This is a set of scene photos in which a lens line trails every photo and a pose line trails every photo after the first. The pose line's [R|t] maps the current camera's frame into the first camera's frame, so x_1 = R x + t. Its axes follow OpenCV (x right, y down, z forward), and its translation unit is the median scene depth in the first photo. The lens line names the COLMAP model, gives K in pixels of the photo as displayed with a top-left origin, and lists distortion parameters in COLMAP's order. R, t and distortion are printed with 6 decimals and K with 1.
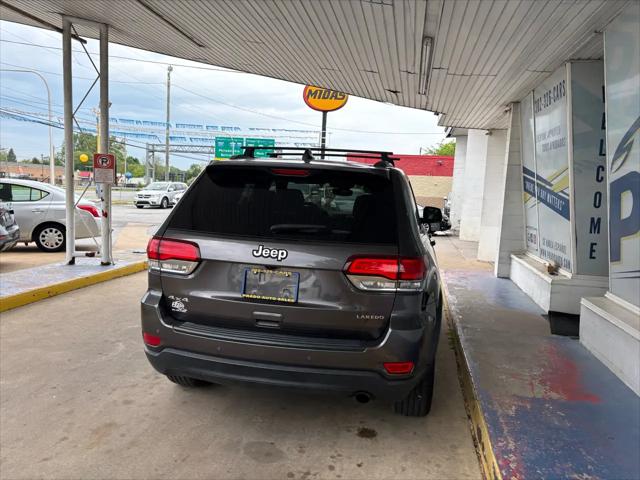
lens RADIAL K [[481.0, 0, 319.0], [0, 481.0, 243.7], [0, 0, 1]] dist [0.040022, -0.033886]
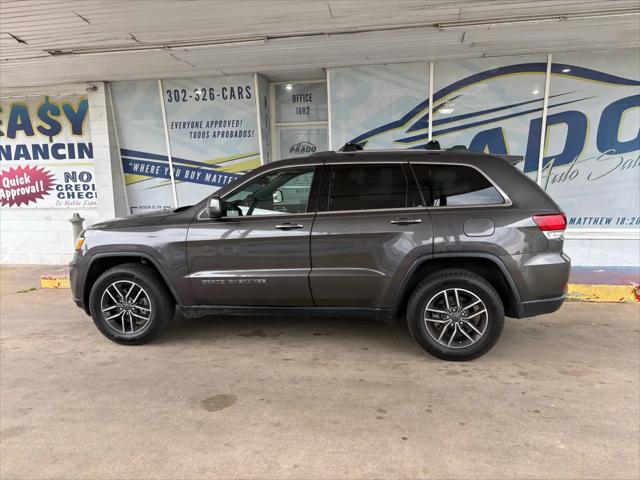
lens RADIAL K [[481.0, 0, 317.2], [0, 481.0, 242.4], [0, 0, 1]] dist [0.040022, -0.033886]
pose [[-0.010367, -0.187817, 0.982149, -1.201470], [0.135133, 0.972929, 0.187480, -0.202400], [-0.990773, 0.134664, 0.015294, 1.186627]]
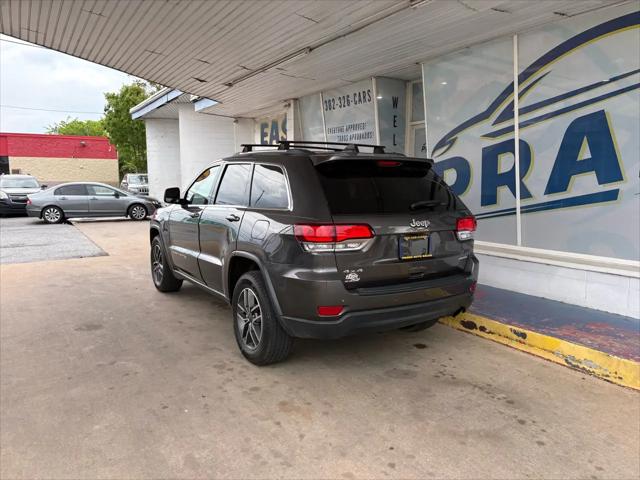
lens RADIAL K [[481.0, 0, 328.7], [0, 481.0, 242.1], [0, 0, 1]] dist [0.040022, -0.033886]
pose [[0.726477, -0.137173, 0.673361, -0.785614], [0.112918, 0.990384, 0.079930, -0.042685], [-0.677850, 0.017967, 0.734981, 0.104967]]
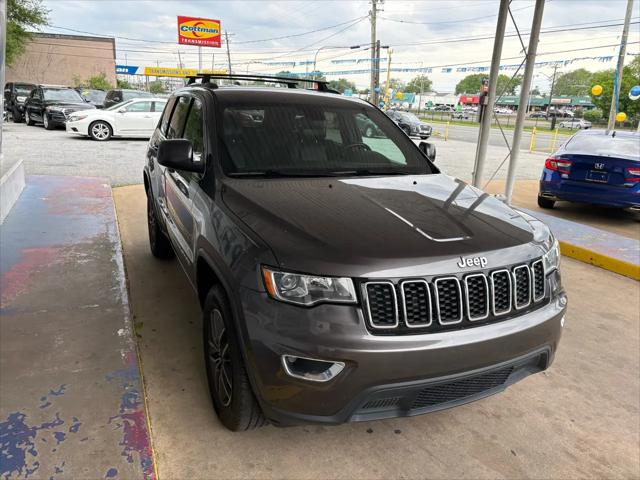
lens RADIAL K [[481.0, 0, 319.5], [0, 481.0, 239.4], [0, 0, 1]] dist [0.040022, -0.033886]
pose [[-0.817635, 0.079479, -0.570225, 0.585747], [-0.151234, 0.925996, 0.345919, -0.262232], [0.555519, 0.369073, -0.745107, 2.078385]]
